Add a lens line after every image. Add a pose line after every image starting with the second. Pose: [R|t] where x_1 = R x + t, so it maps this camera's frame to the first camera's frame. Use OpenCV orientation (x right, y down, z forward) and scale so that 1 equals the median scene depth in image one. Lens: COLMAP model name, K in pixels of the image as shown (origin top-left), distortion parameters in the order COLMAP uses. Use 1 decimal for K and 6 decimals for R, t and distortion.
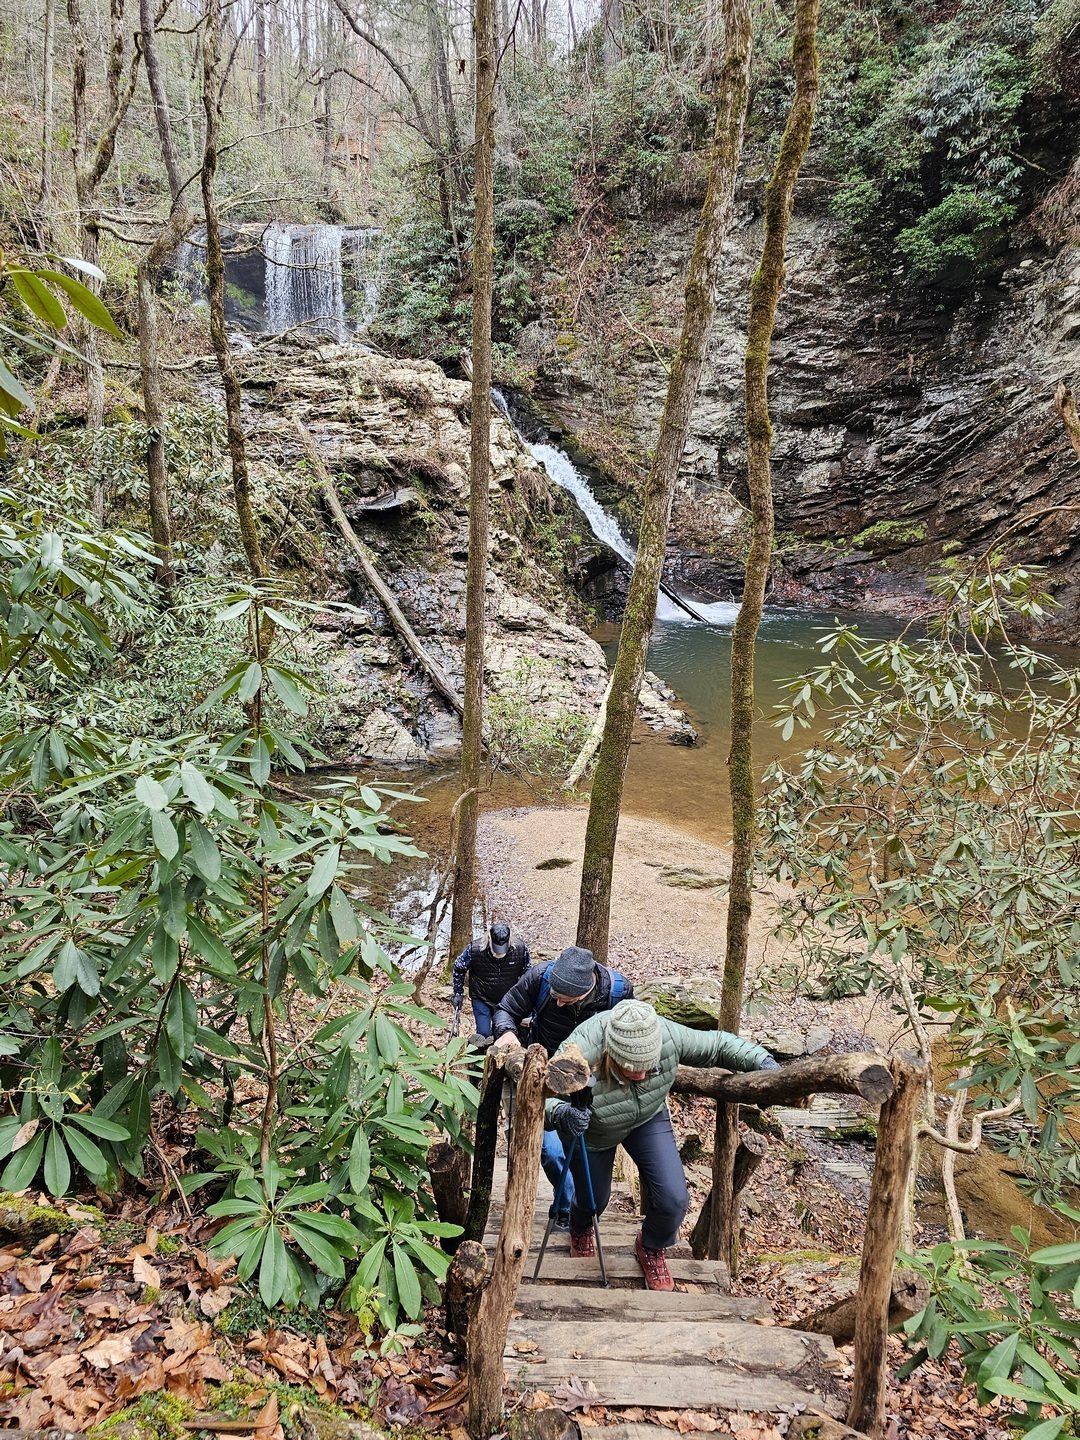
lens RADIAL K [[1027.6, 0, 539.3], [0, 1027.6, 719.3], [0, 0, 1]] dist [0.013820, -0.003227]
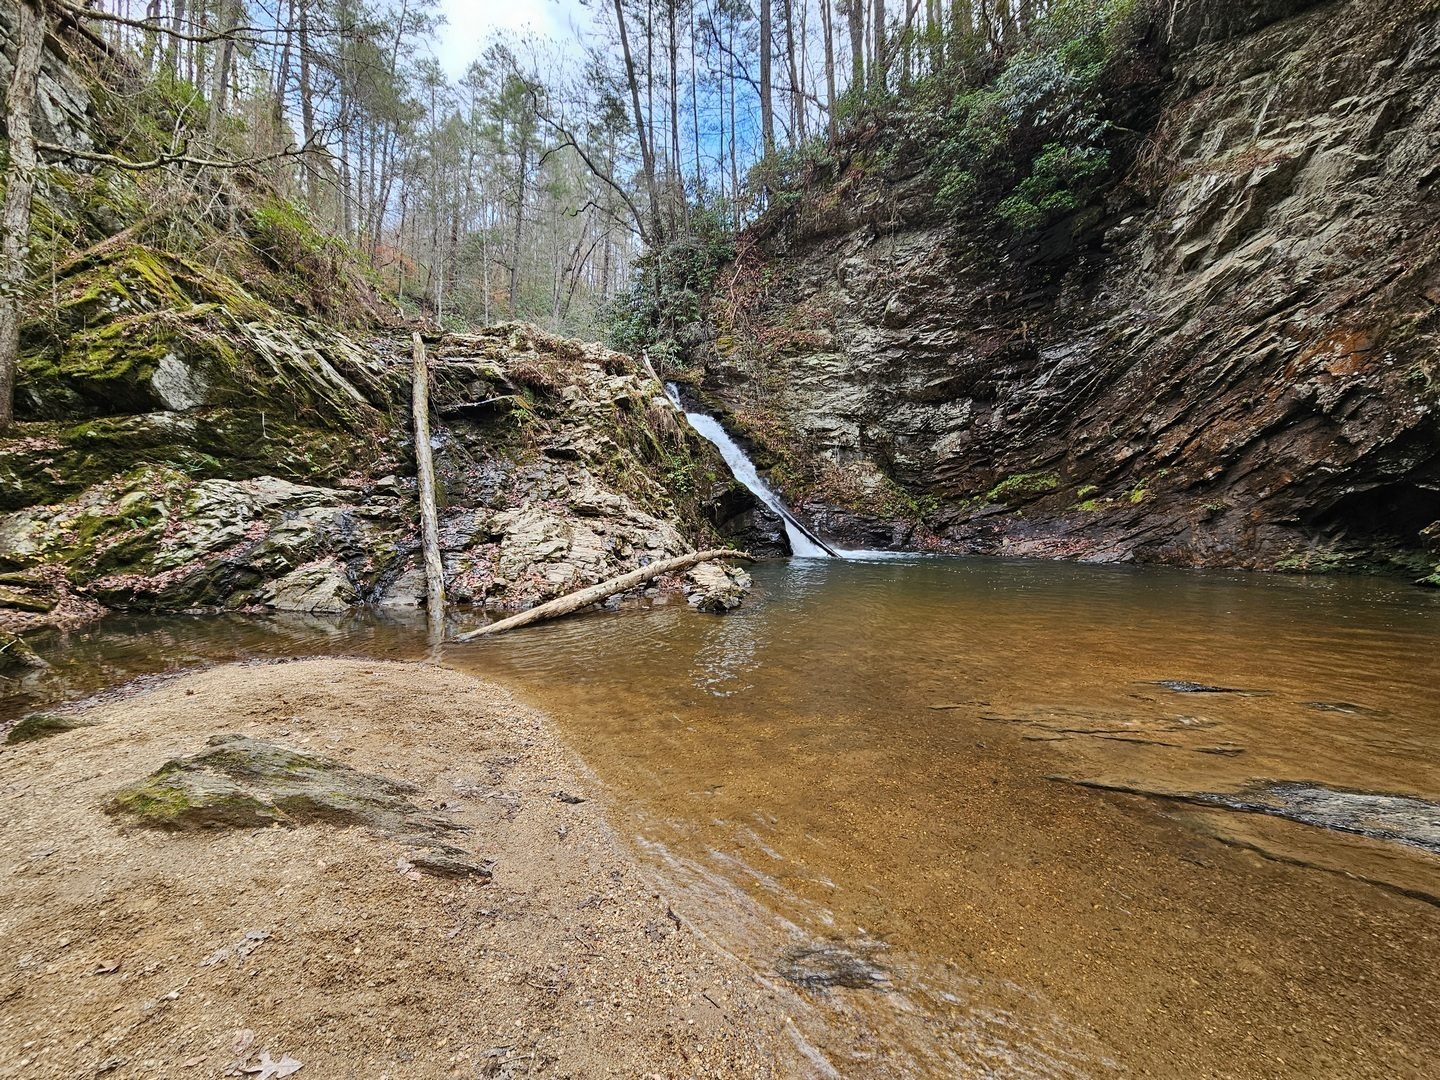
lens RADIAL K [[586.6, 0, 721.7], [0, 586.6, 542.3], [0, 0, 1]] dist [-0.004748, -0.000184]
pose [[0.983874, -0.006879, -0.178730, 0.148443], [-0.043718, 0.959702, -0.277598, 0.060896], [0.173437, 0.280936, 0.943925, 0.406931]]
